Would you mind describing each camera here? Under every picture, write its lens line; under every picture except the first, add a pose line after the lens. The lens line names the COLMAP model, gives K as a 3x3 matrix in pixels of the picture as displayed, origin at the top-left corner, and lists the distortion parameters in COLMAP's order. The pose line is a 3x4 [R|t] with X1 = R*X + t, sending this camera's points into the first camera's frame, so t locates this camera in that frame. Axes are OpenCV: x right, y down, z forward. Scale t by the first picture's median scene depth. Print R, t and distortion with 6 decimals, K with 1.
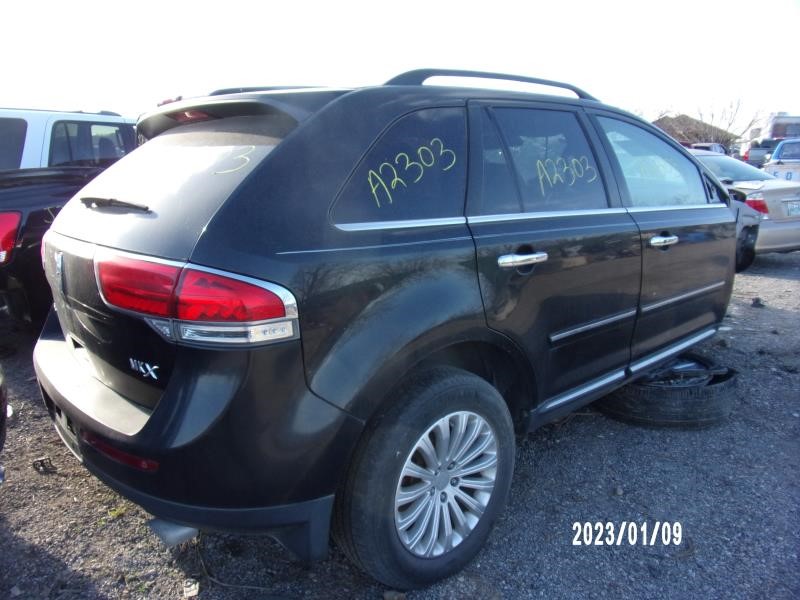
lens RADIAL K [[545.1, 0, 400.0], [0, 545.1, 300.0], [0, 0, 1]] dist [-0.001454, -0.002547]
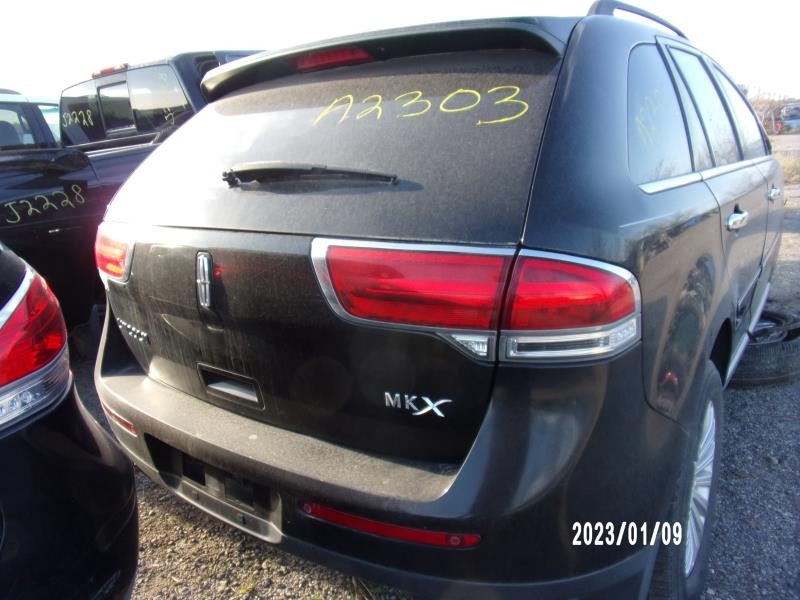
lens RADIAL K [[545.1, 0, 400.0], [0, 545.1, 300.0], [0, 0, 1]] dist [-0.001454, -0.002547]
pose [[0.977781, -0.096782, 0.185950, -0.433349], [0.090195, 0.994970, 0.043584, -0.029374], [-0.189233, -0.025844, 0.981592, 0.225947]]
